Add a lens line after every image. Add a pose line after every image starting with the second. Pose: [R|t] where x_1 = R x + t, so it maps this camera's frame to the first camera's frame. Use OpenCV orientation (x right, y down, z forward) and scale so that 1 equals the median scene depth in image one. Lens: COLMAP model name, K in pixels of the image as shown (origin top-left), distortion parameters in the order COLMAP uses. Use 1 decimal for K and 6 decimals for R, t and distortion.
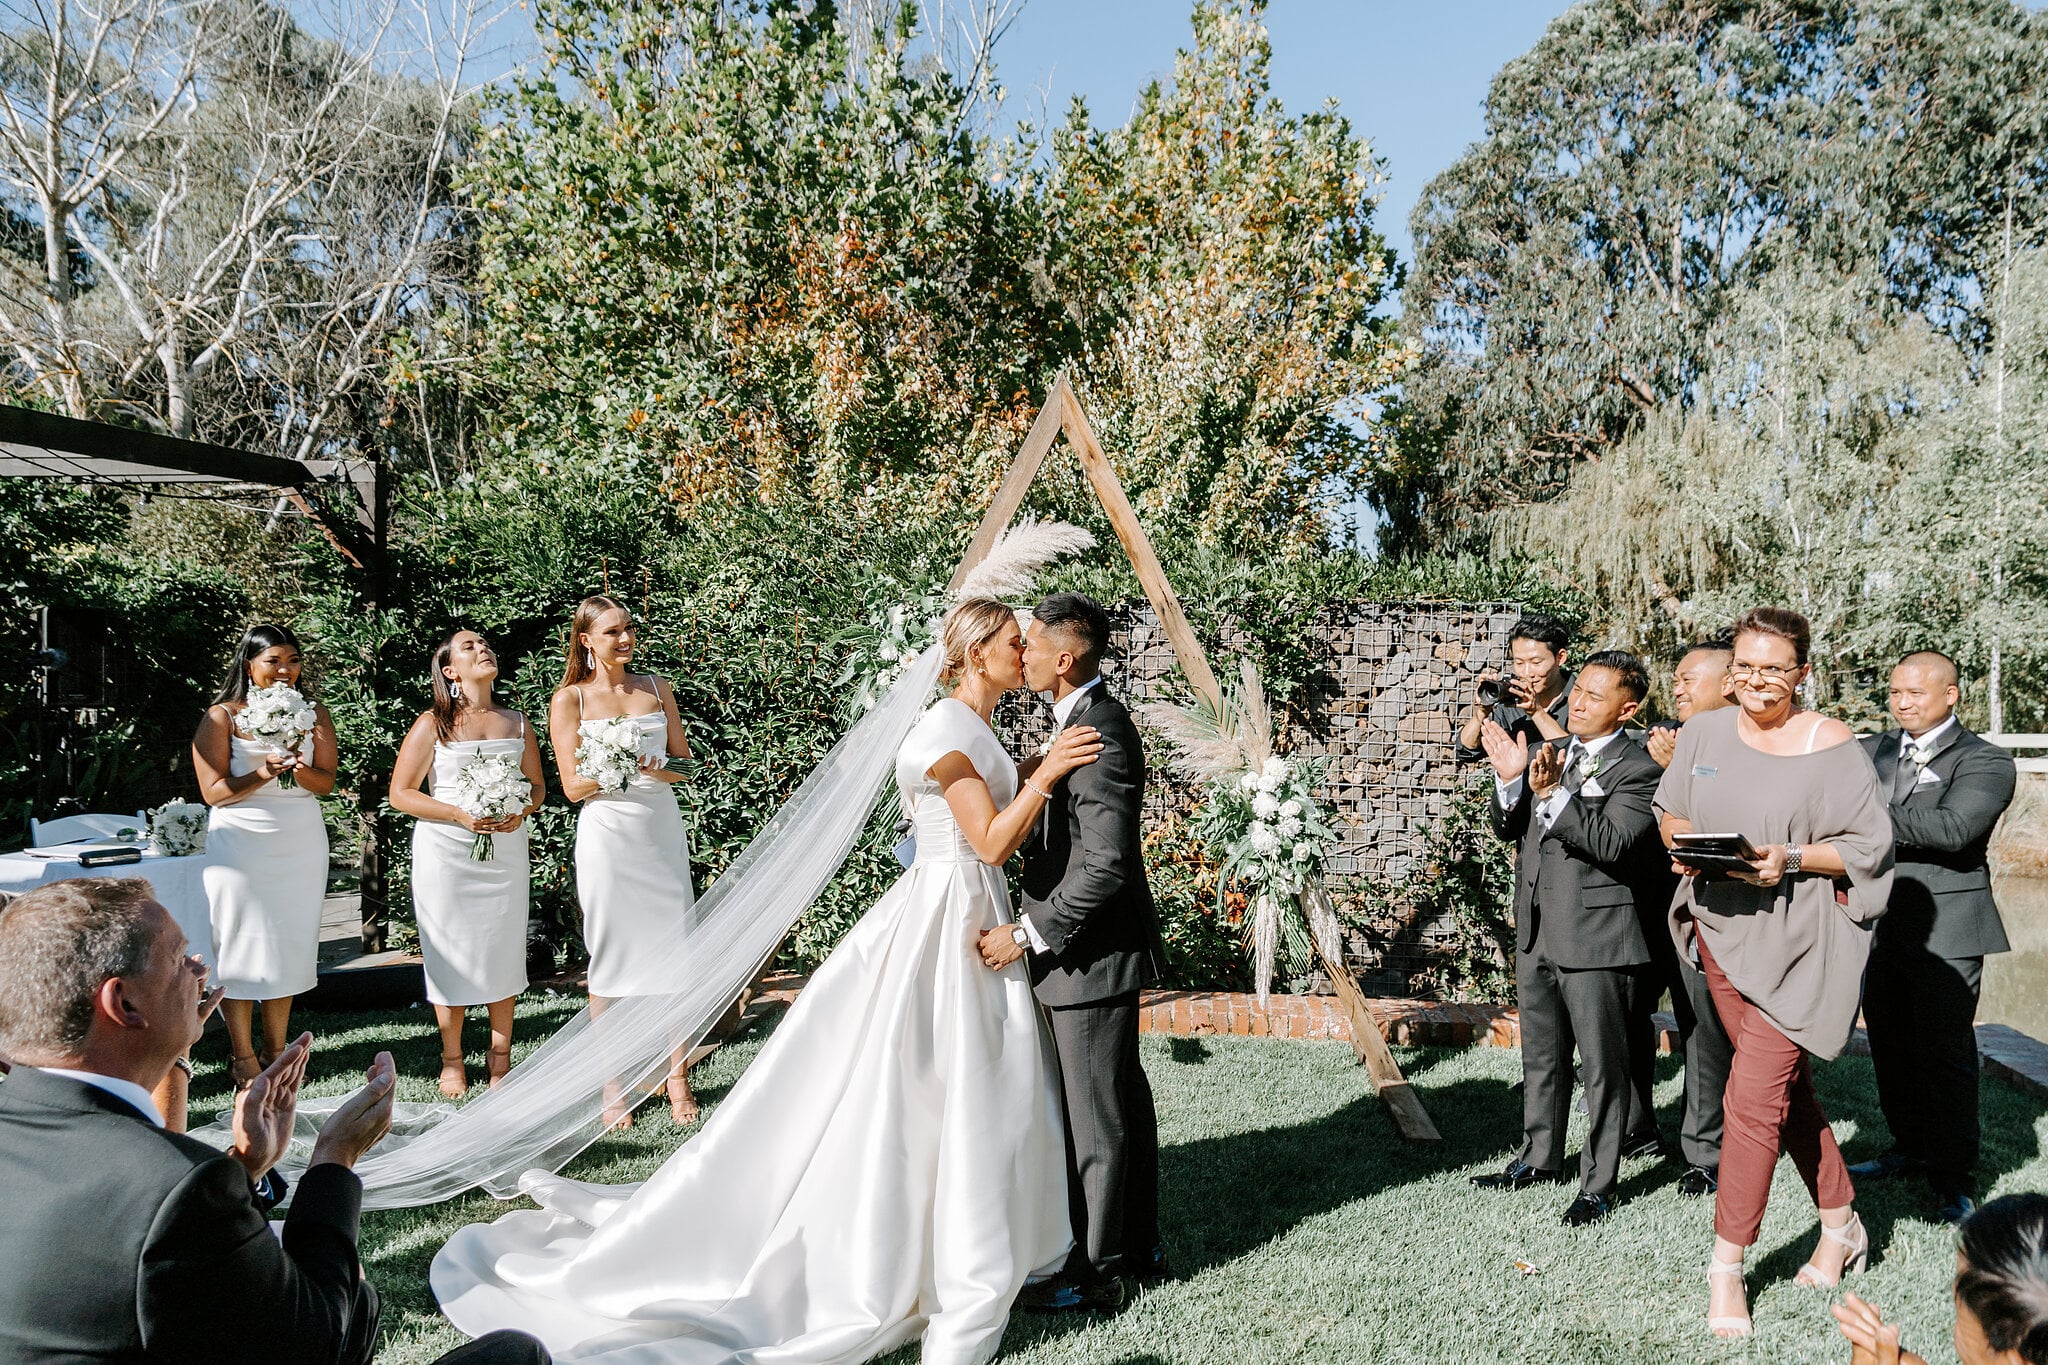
lens RADIAL K [[1335.4, 0, 1024.0], [0, 1335.4, 682.5], [0, 0, 1]] dist [-0.001660, -0.000225]
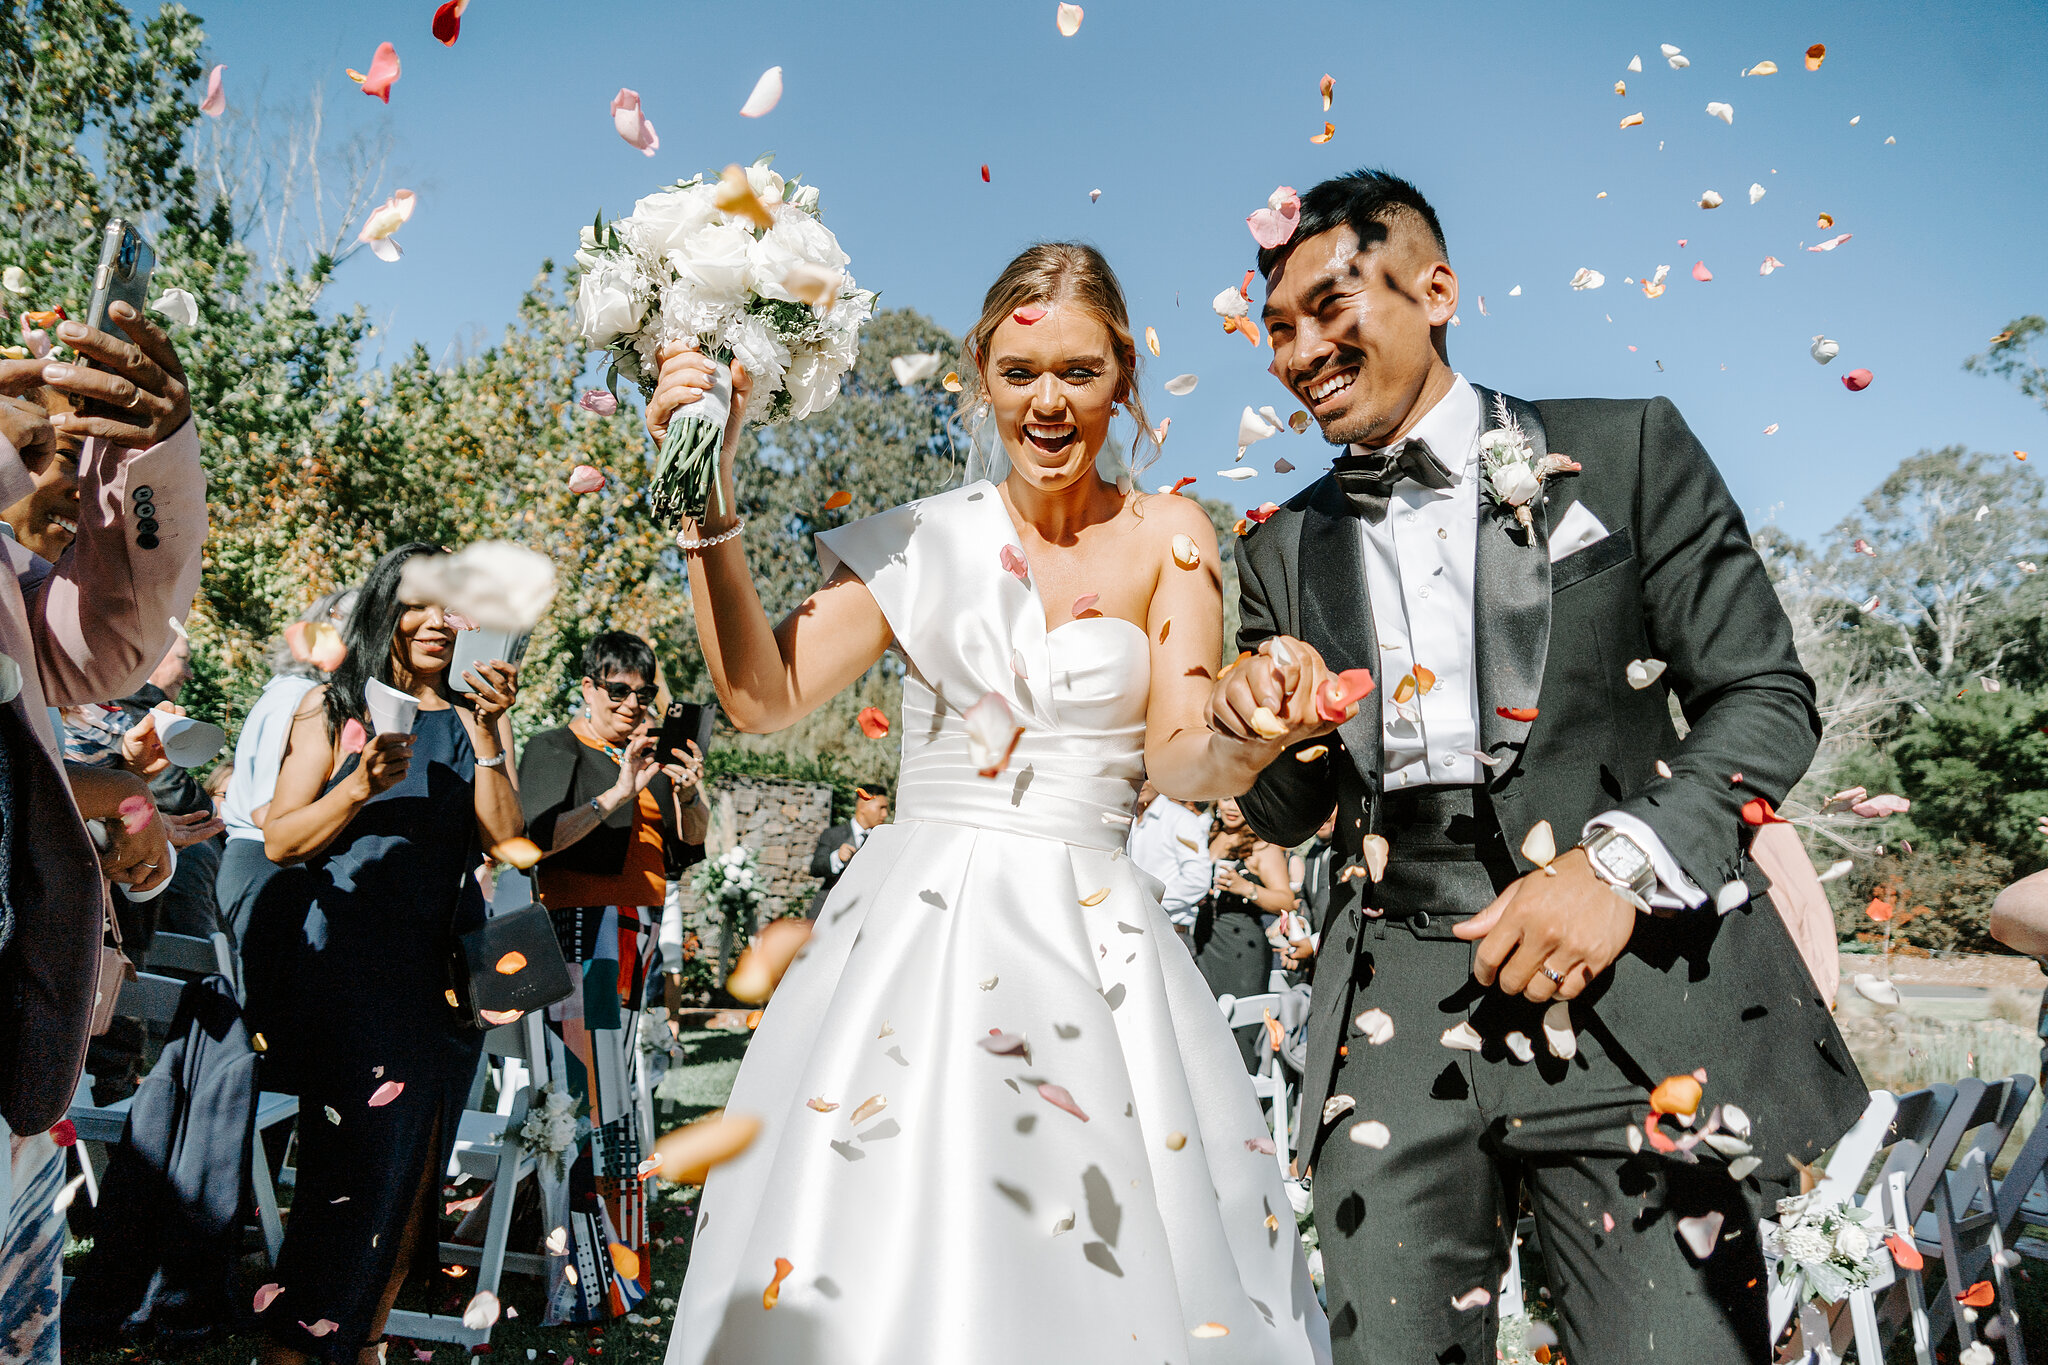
lens RADIAL K [[1358.4, 0, 1024.0], [0, 1358.4, 682.5], [0, 0, 1]] dist [-0.049560, 0.054799]
pose [[0.818039, 0.127583, 0.560833, -0.403785], [-0.030942, 0.983437, -0.178589, 0.110981], [-0.574329, 0.128740, 0.808438, -0.540100]]
